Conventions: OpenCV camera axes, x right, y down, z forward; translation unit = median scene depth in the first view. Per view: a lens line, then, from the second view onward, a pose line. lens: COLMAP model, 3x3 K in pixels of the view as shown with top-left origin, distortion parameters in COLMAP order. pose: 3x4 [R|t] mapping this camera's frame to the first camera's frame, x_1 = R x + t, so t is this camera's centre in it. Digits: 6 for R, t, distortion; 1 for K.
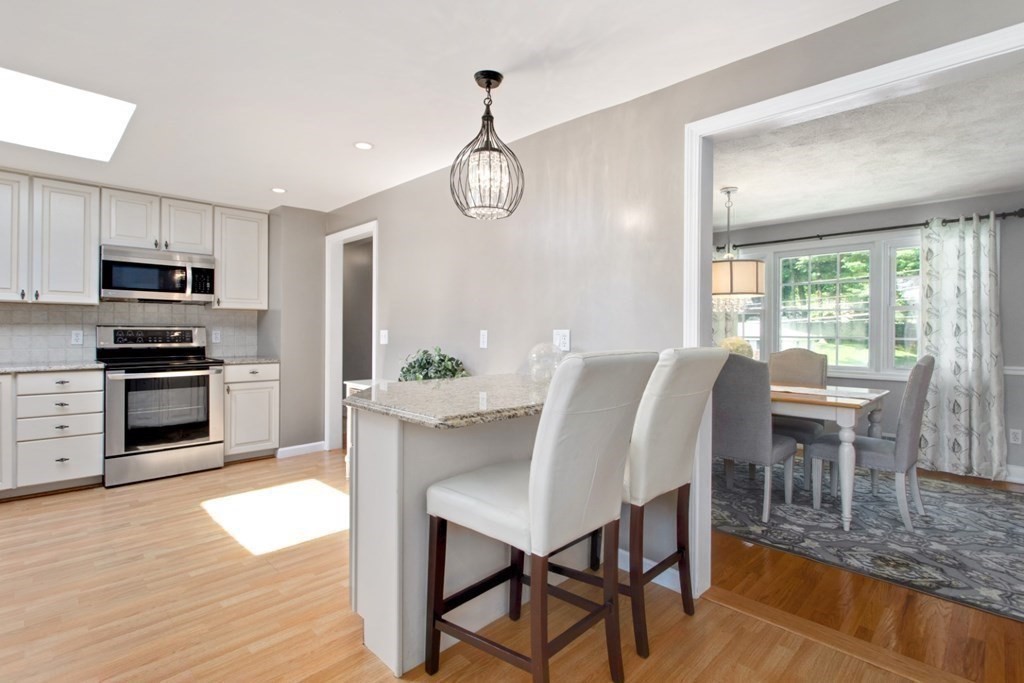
lens RADIAL K [[486.5, 0, 516.4], [0, 486.5, 330.8], [0, 0, 1]] dist [-0.001266, 0.000464]
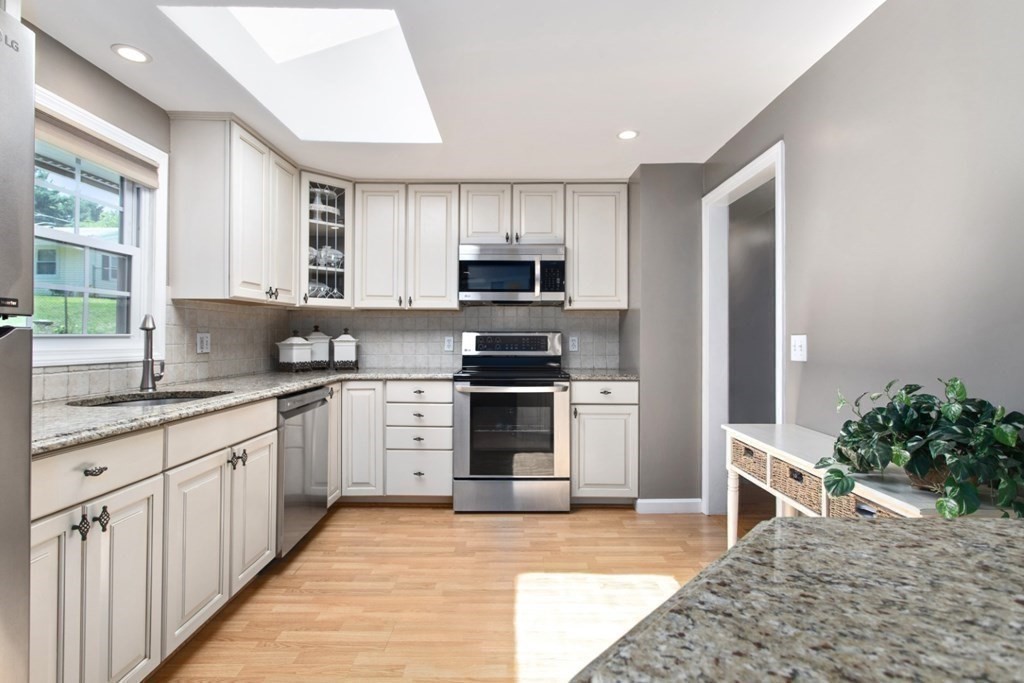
lens RADIAL K [[486.5, 0, 516.4], [0, 486.5, 330.8], [0, 0, 1]] dist [-0.001266, 0.000464]
pose [[0.702618, -0.010249, -0.711494, -0.109787], [0.001684, 0.999917, -0.012741, 0.000111], [0.711565, 0.007754, 0.702577, 0.404798]]
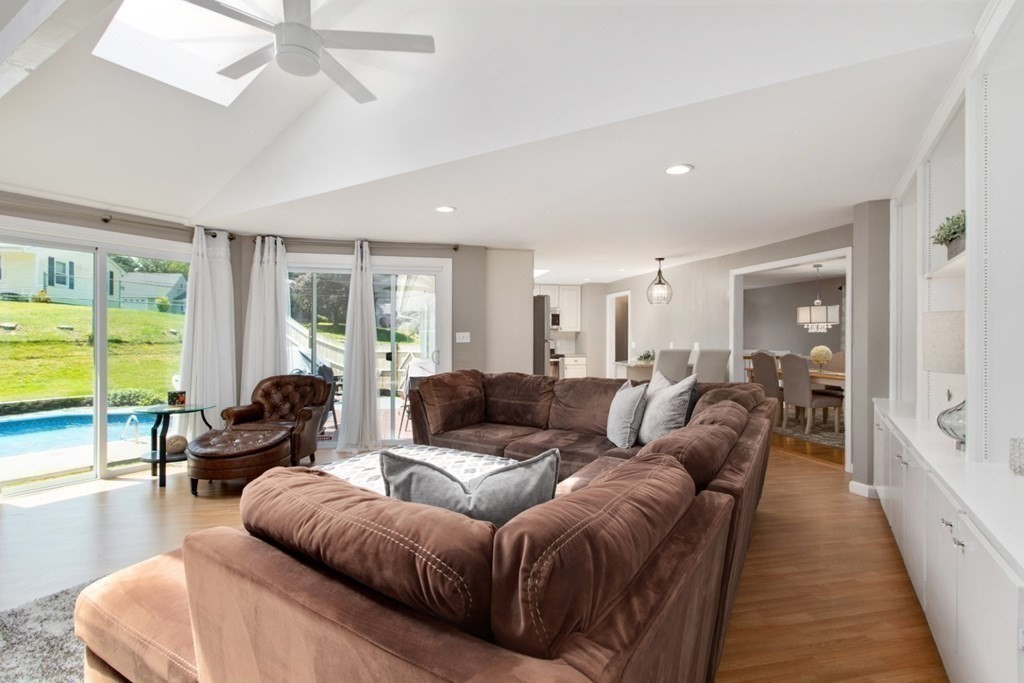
lens RADIAL K [[491.2, 0, 510.7], [0, 491.2, 335.7], [0, 0, 1]] dist [0.000252, 0.000024]
pose [[0.847381, -0.003795, -0.530972, 0.417806], [0.001749, 0.999989, -0.004356, -0.019834], [0.530983, 0.002763, 0.847378, -1.116541]]
